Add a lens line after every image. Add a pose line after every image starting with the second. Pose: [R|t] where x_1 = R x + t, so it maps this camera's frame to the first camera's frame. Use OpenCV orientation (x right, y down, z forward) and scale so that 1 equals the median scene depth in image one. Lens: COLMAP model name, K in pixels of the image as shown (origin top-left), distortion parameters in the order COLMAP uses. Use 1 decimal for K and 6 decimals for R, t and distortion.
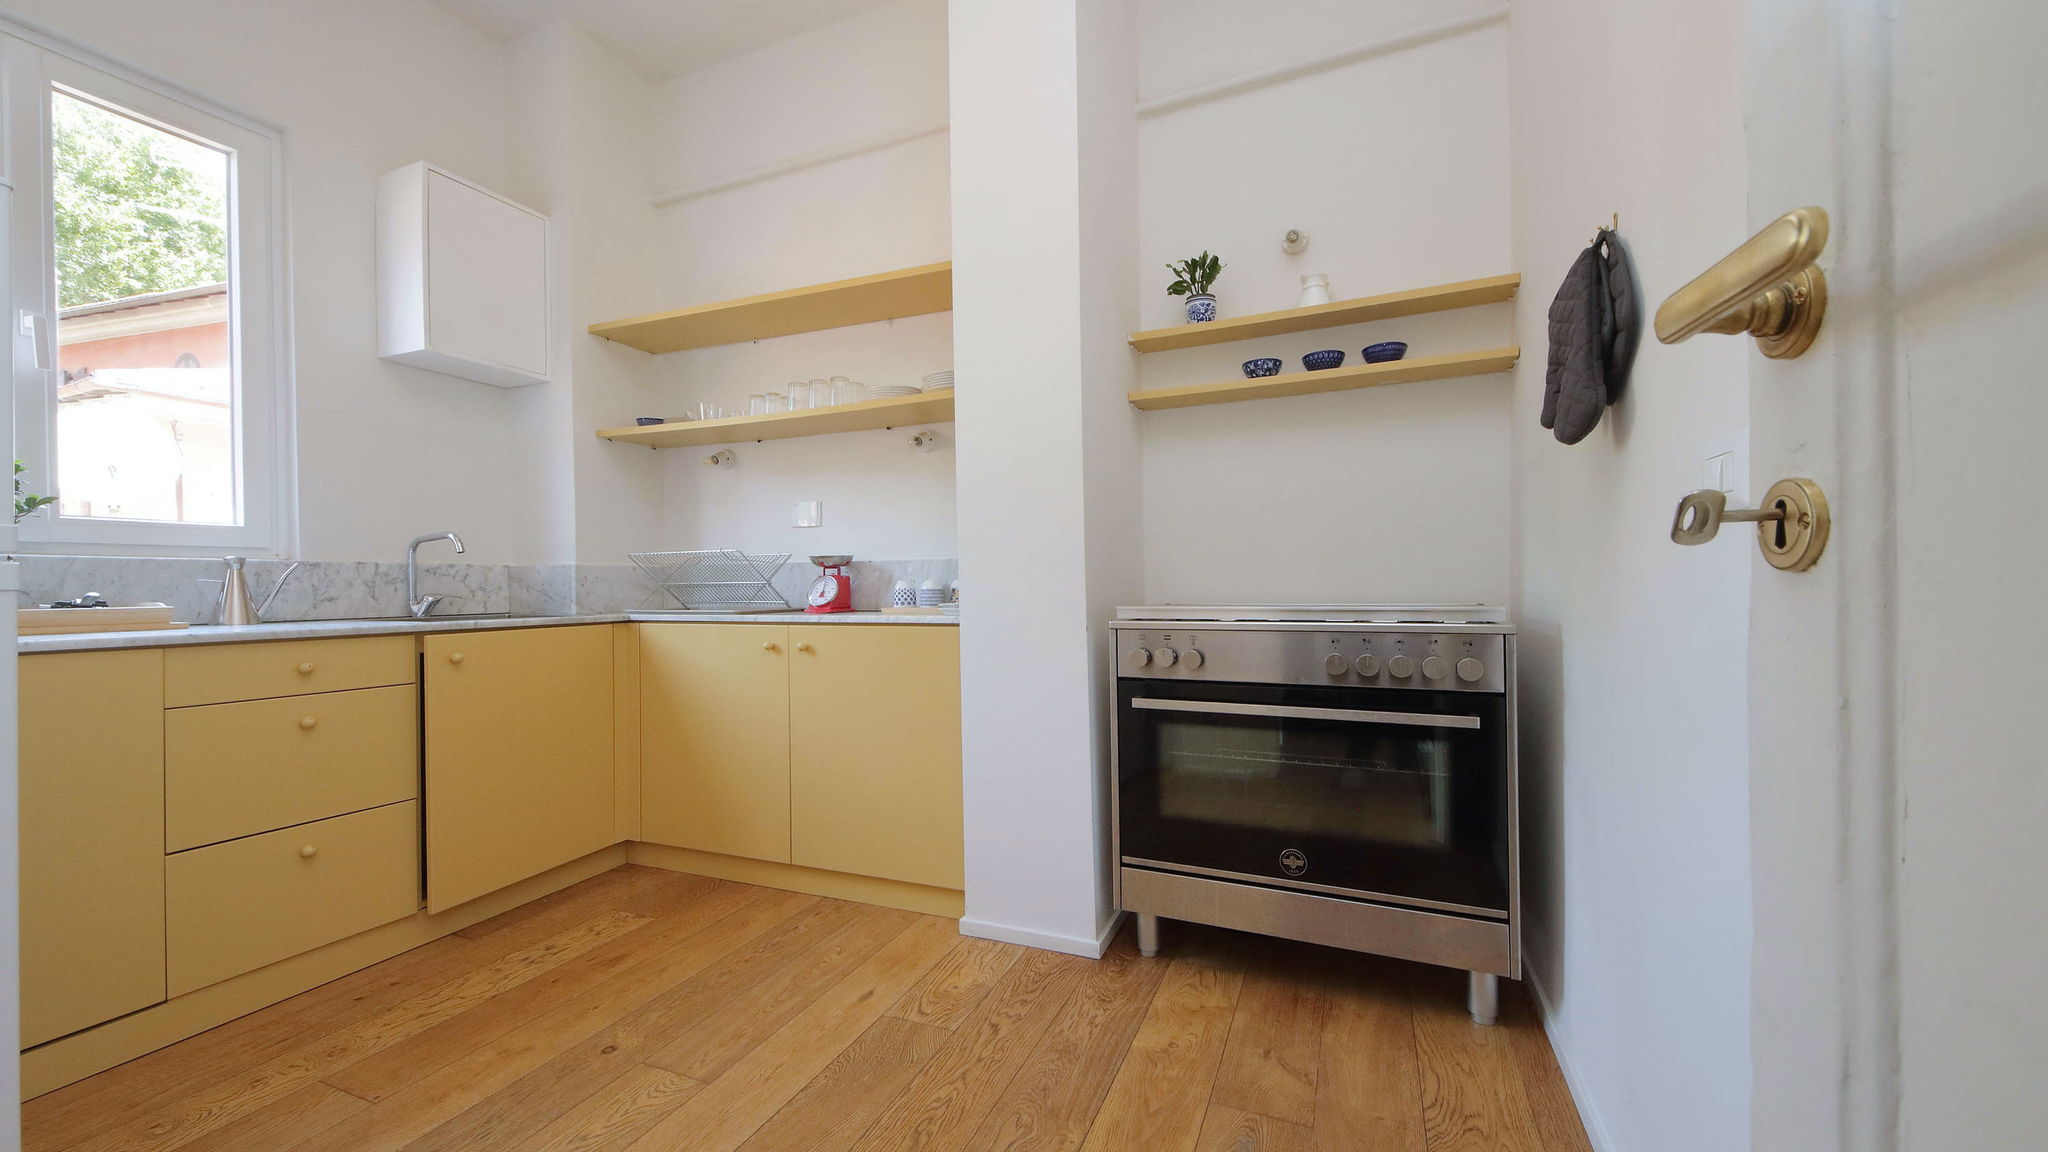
lens RADIAL K [[767.7, 0, 1026.5], [0, 767.7, 582.8], [0, 0, 1]] dist [0.021049, -0.000128]
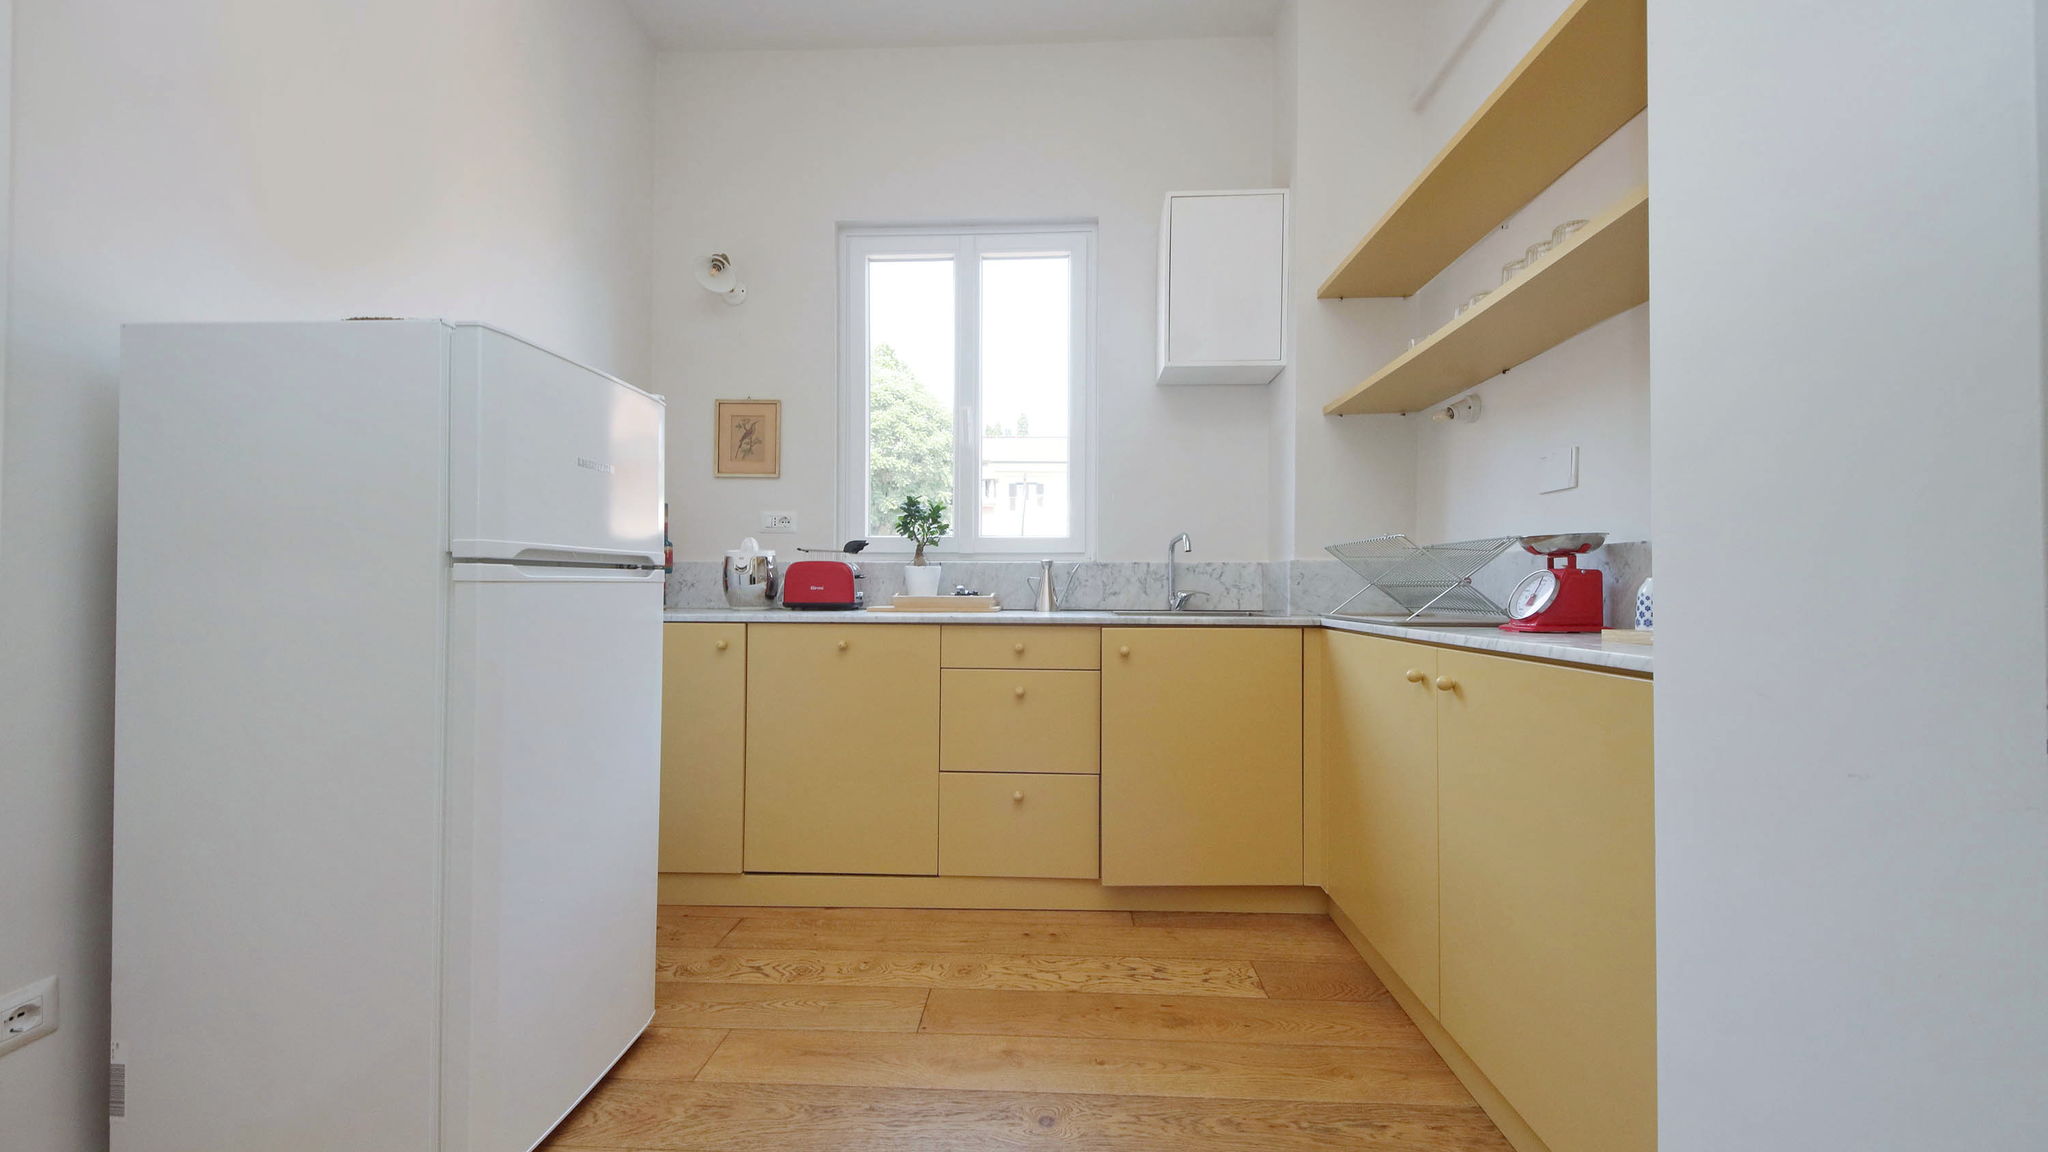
lens RADIAL K [[767.7, 0, 1026.5], [0, 767.7, 582.8], [0, 0, 1]] dist [0.021049, -0.000128]
pose [[0.356940, 0.004918, -0.934114, 0.173037], [-0.003790, 0.999986, 0.003816, 0.000486], [0.934120, 0.002178, 0.356953, 0.456923]]
